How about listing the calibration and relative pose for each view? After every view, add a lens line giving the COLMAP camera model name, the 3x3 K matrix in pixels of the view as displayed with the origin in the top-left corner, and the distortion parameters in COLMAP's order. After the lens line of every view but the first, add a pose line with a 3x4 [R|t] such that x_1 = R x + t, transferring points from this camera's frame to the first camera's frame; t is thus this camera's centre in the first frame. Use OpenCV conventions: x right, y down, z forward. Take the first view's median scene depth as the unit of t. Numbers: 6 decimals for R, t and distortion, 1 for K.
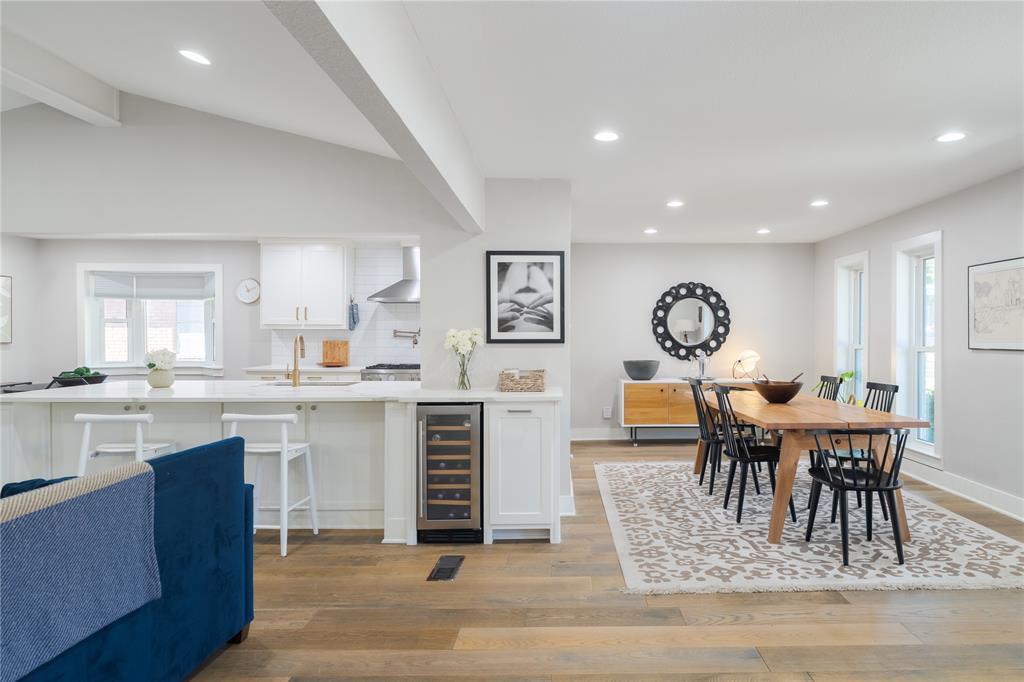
lens RADIAL K [[583.1, 0, 512.0], [0, 583.1, 341.0], [0, 0, 1]] dist [-0.001014, -0.000024]
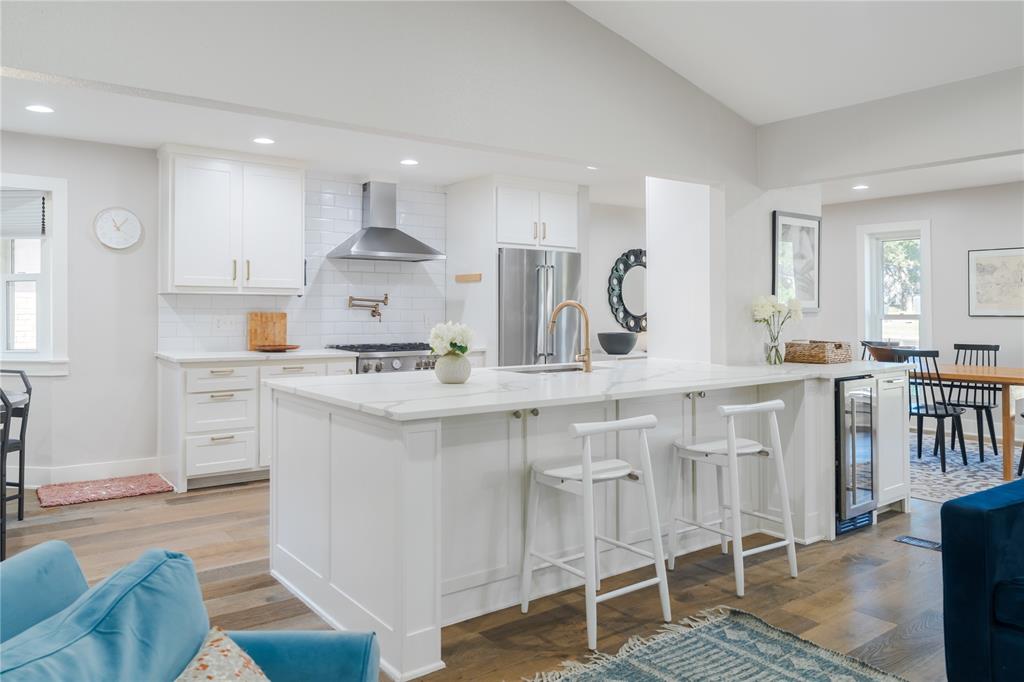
lens RADIAL K [[715.6, 0, 513.4], [0, 715.6, 287.3], [0, 0, 1]] dist [0.026927, 0.000840]
pose [[0.818214, 0.017072, 0.574660, -0.548516], [0.004545, 0.999336, -0.036160, 0.002187], [-0.574895, 0.032199, 0.817593, 0.171504]]
